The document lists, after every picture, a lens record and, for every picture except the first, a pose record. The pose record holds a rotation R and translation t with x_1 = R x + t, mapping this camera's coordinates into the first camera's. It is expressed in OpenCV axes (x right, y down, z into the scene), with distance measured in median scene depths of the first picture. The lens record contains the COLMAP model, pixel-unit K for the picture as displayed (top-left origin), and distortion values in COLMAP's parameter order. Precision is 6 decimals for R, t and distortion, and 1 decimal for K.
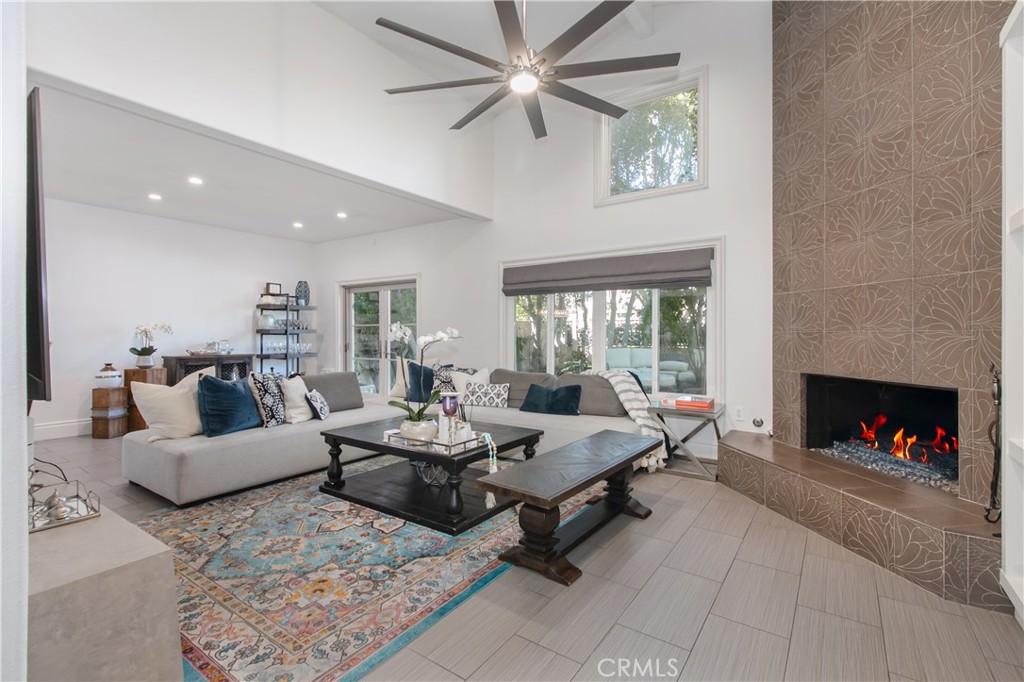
lens RADIAL K [[466.4, 0, 508.0], [0, 466.4, 338.6], [0, 0, 1]] dist [0.003571, -0.001678]
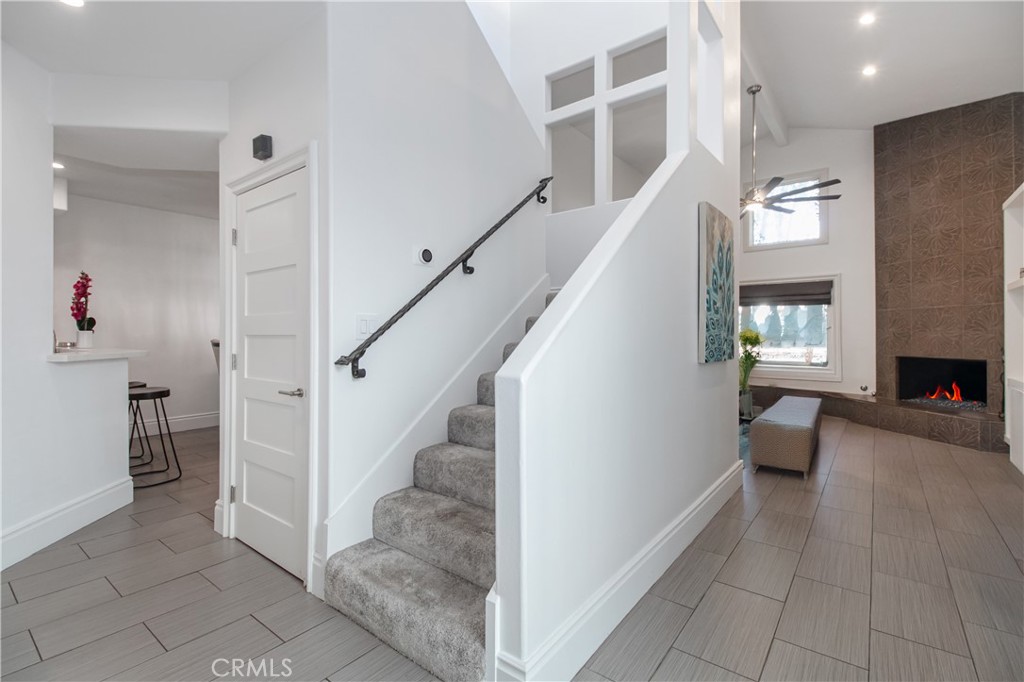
lens RADIAL K [[466.4, 0, 509.6], [0, 466.4, 336.0], [0, 0, 1]] dist [0.003571, -0.001678]
pose [[0.998662, 0.000857, -0.051712, -0.779941], [-0.001351, 0.999954, -0.009517, 0.017533], [0.051701, 0.009574, 0.998617, -0.882246]]
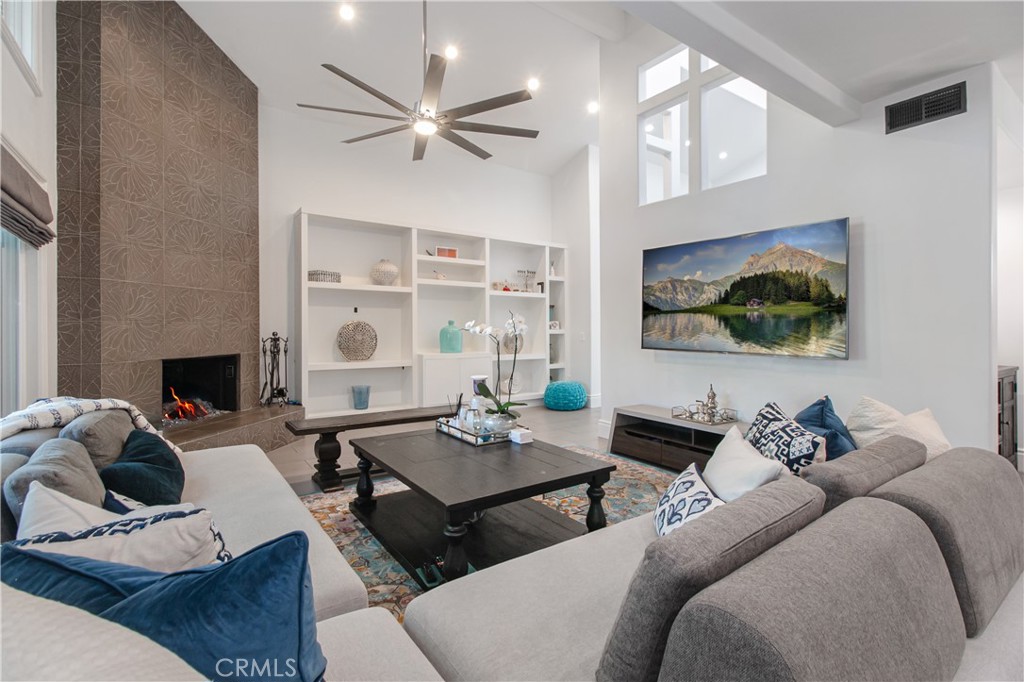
lens RADIAL K [[466.4, 0, 495.6], [0, 466.4, 325.6], [0, 0, 1]] dist [0.003571, -0.001678]
pose [[-0.935425, -0.000819, 0.353525, -0.508671], [0.002066, 0.999968, 0.007783, -0.013945], [-0.353520, 0.008010, -0.935393, 1.826377]]
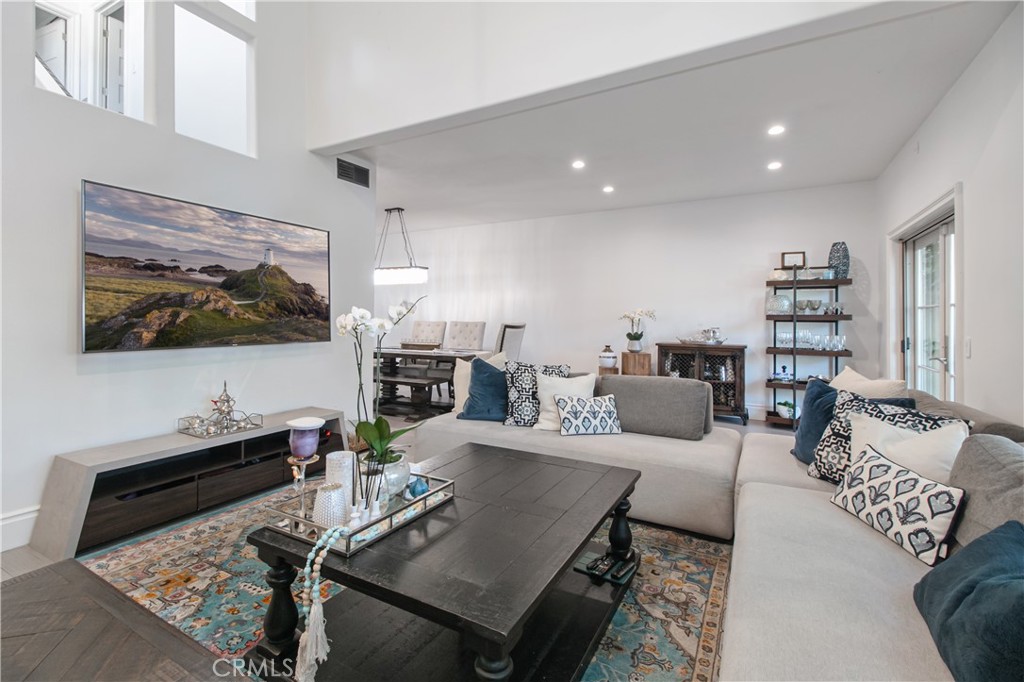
lens RADIAL K [[466.4, 0, 507.5], [0, 466.4, 339.5], [0, 0, 1]] dist [0.003571, -0.001678]
pose [[0.110916, 0.044594, -0.992829, 0.393547], [-0.019429, 0.998899, 0.042696, -0.007821], [0.993640, 0.014554, 0.111660, 1.038515]]
